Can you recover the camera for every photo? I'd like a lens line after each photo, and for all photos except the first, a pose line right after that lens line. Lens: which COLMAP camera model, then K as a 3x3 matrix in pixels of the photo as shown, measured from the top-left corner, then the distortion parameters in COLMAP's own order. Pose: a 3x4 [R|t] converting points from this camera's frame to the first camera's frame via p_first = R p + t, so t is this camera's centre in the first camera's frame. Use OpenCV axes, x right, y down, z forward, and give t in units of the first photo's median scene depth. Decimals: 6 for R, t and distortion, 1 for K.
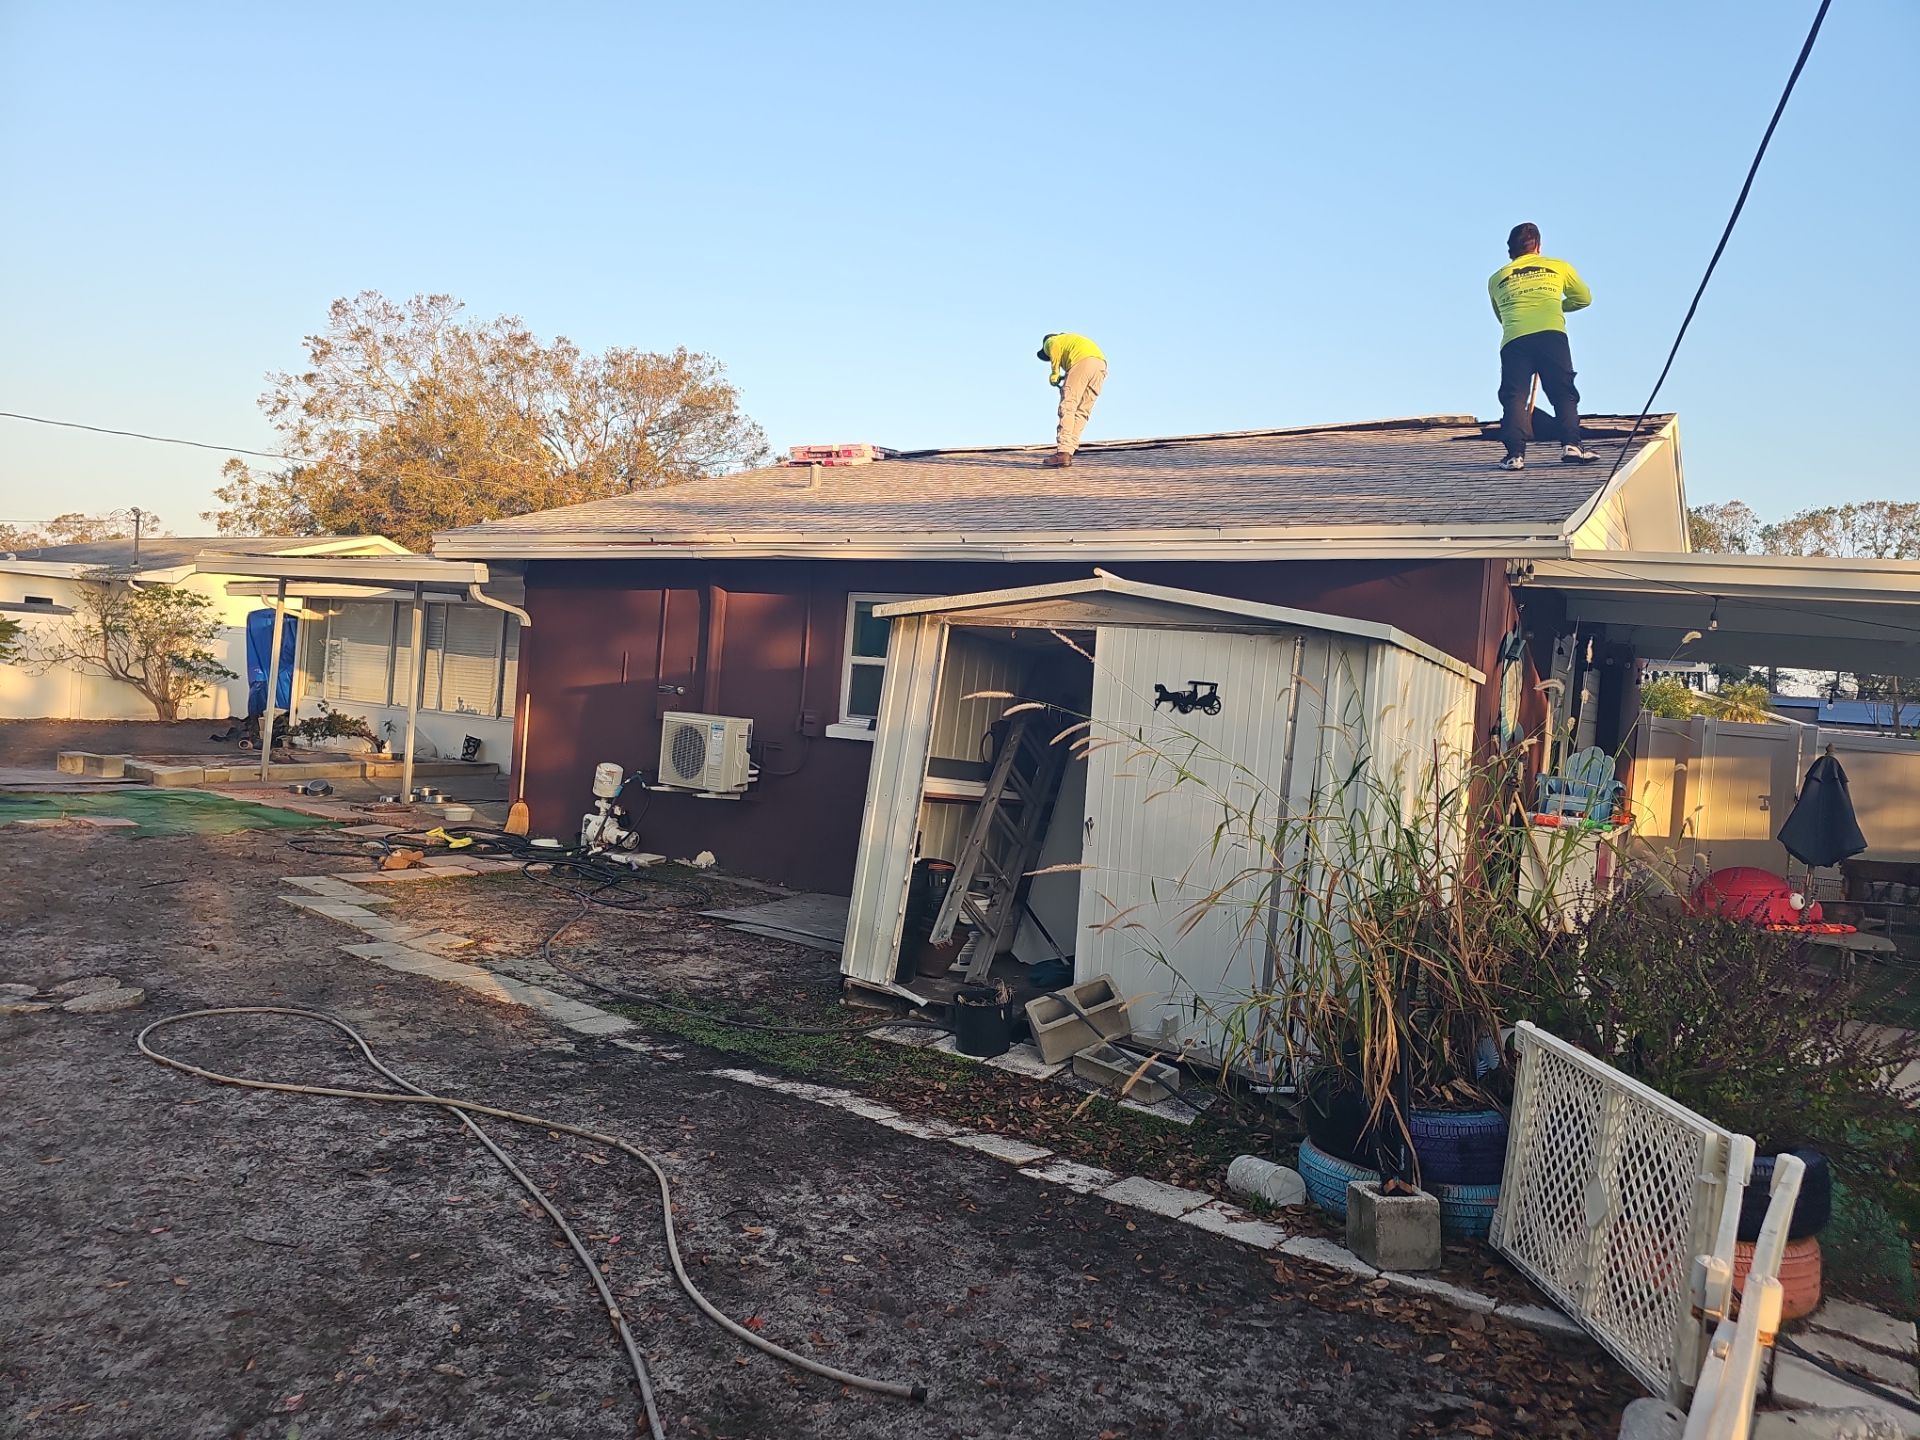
lens RADIAL K [[1318.1, 0, 936.2], [0, 1318.1, 723.8], [0, 0, 1]] dist [0.057803, -0.029949]
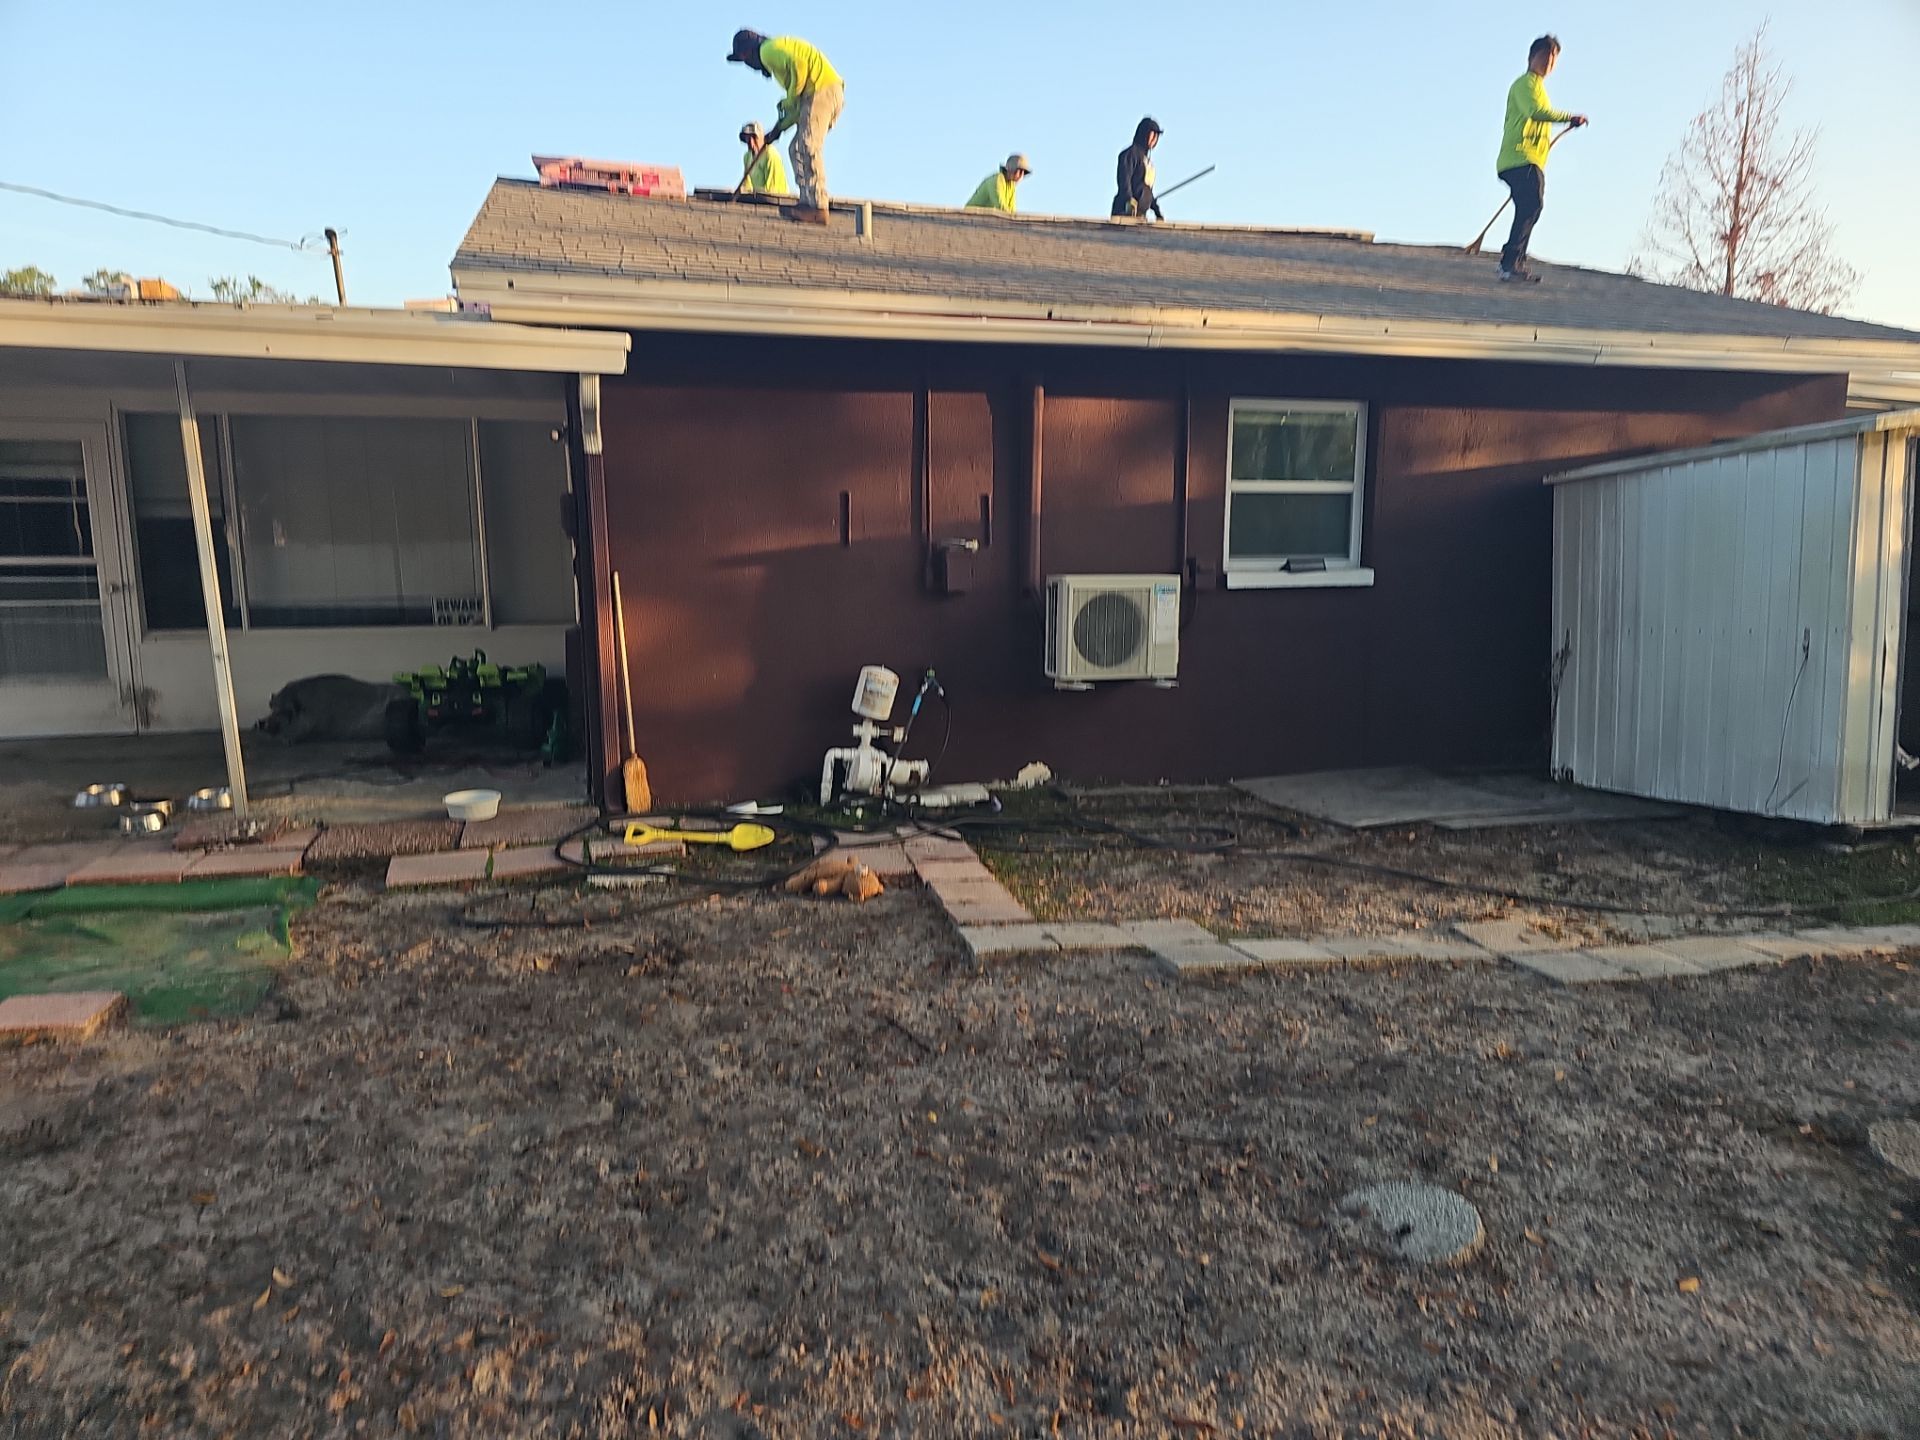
lens RADIAL K [[1318.1, 0, 936.2], [0, 1318.1, 723.8], [0, 0, 1]] dist [0.057803, -0.029949]
pose [[0.622381, -0.185707, 0.760364, -0.730674], [0.062506, 0.980136, 0.188220, -0.063726], [-0.780214, -0.069617, 0.621626, 0.568868]]
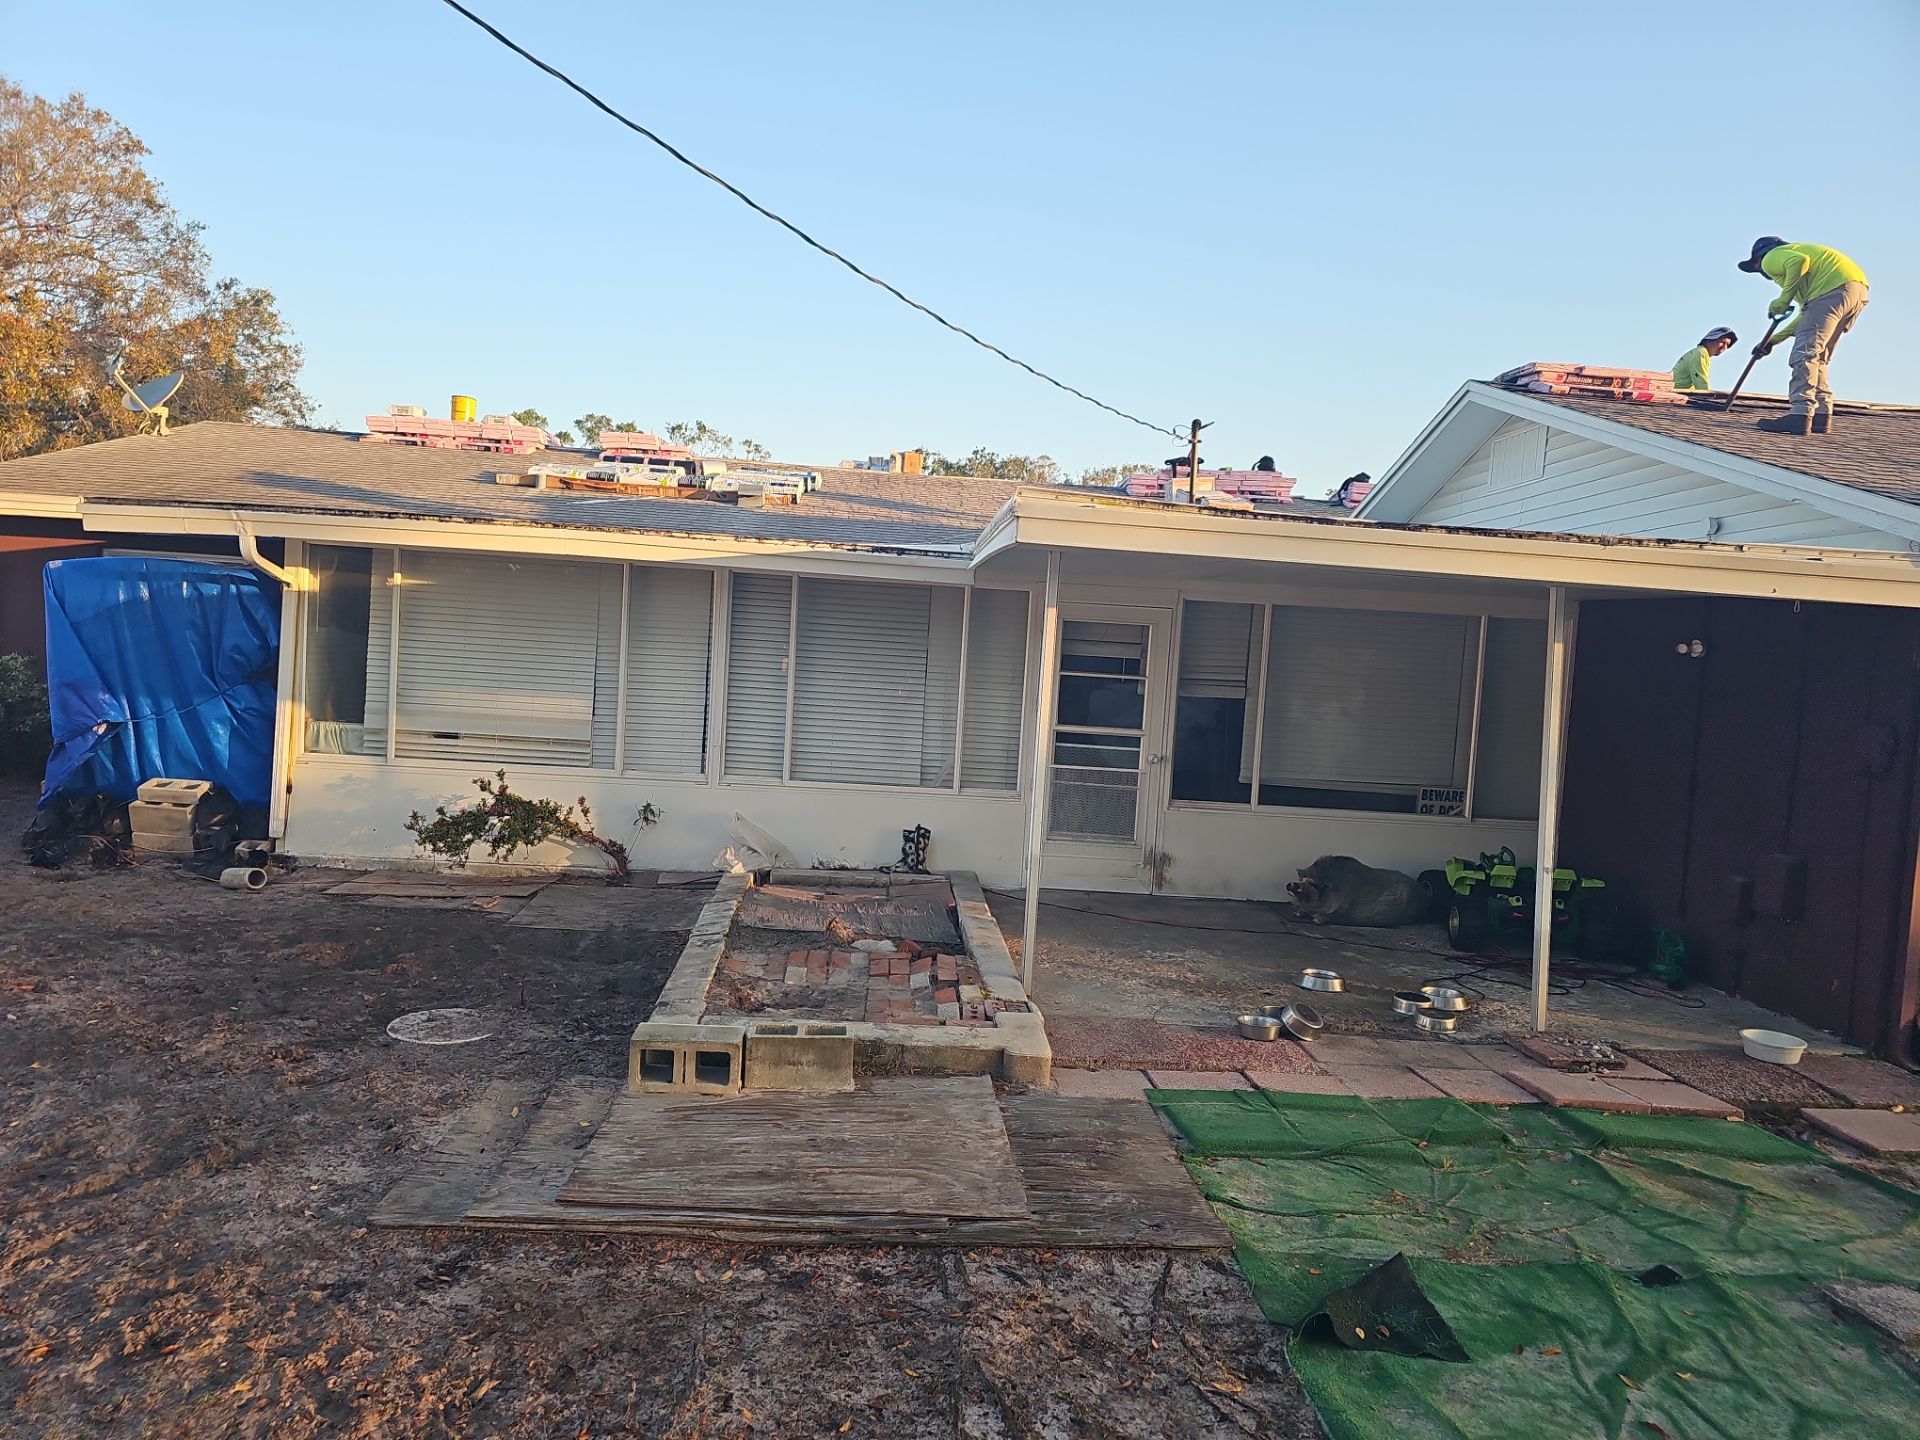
lens RADIAL K [[1318.1, 0, 936.2], [0, 1318.1, 723.8], [0, 0, 1]] dist [0.057803, -0.029949]
pose [[0.792067, -0.055314, 0.607922, -0.938124], [0.007863, 0.996728, 0.080446, -0.098372], [-0.610383, -0.058939, 0.789911, 0.772829]]
